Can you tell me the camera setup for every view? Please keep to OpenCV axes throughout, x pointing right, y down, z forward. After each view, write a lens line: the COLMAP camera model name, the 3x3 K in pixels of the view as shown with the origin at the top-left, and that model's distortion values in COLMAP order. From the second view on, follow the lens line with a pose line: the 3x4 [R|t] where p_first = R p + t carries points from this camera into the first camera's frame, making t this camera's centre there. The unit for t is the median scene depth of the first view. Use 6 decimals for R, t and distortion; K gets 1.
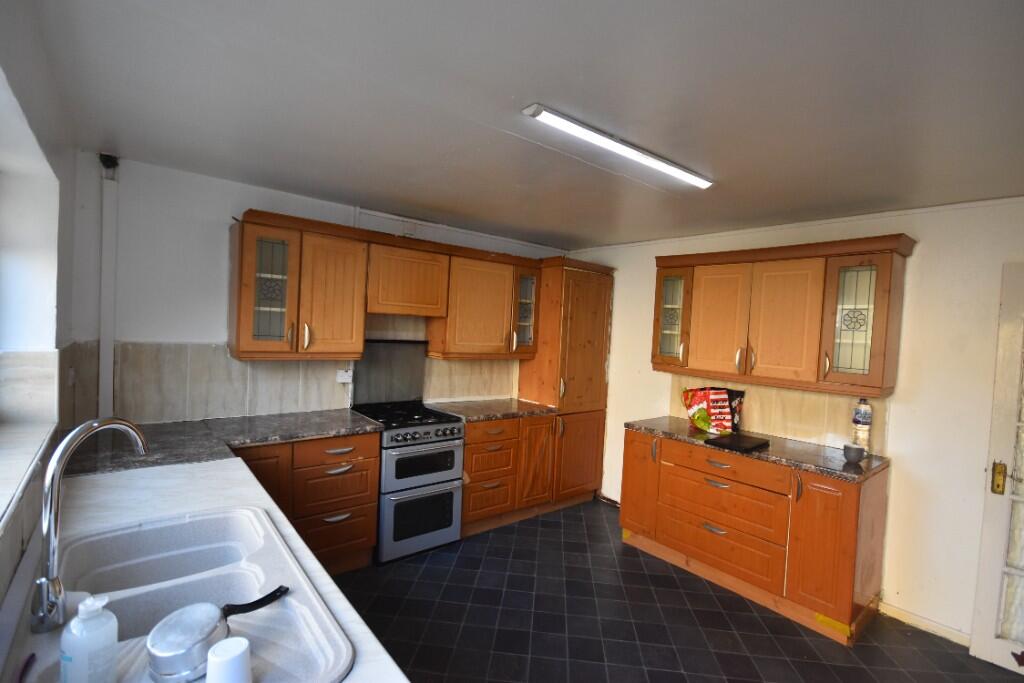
lens RADIAL K [[468.3, 0, 513.1], [0, 468.3, 344.3], [0, 0, 1]] dist [0.013627, -0.009897]
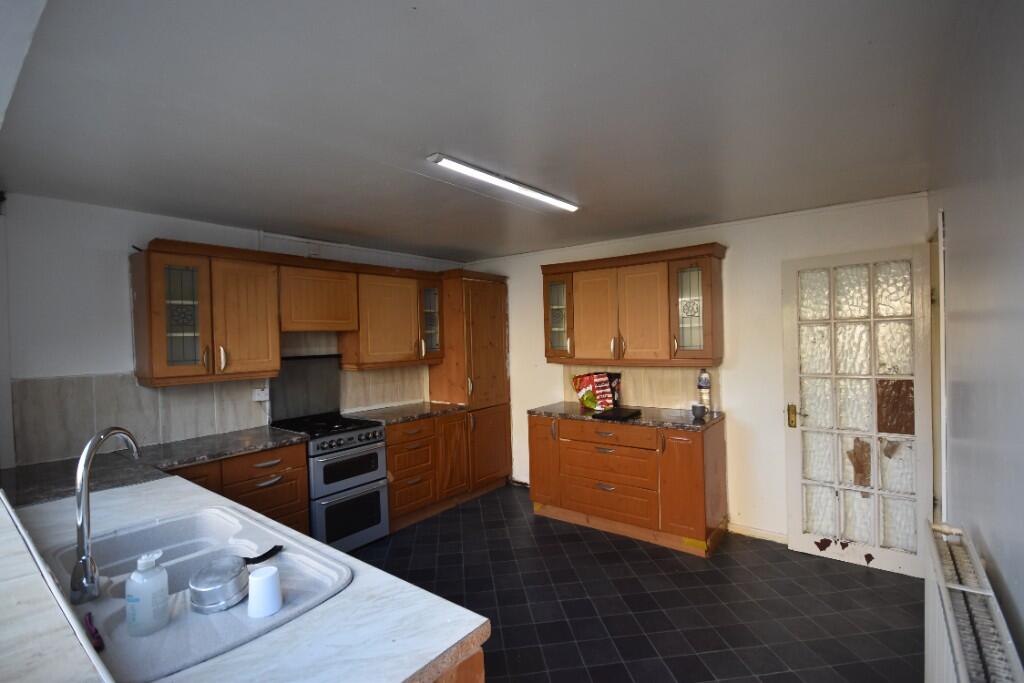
lens RADIAL K [[468.3, 0, 513.1], [0, 468.3, 344.3], [0, 0, 1]] dist [0.013627, -0.009897]
pose [[0.973302, -0.080016, 0.215131, -0.035902], [0.083582, 0.996473, -0.007512, 0.012882], [-0.213771, 0.025293, 0.976556, -0.140883]]
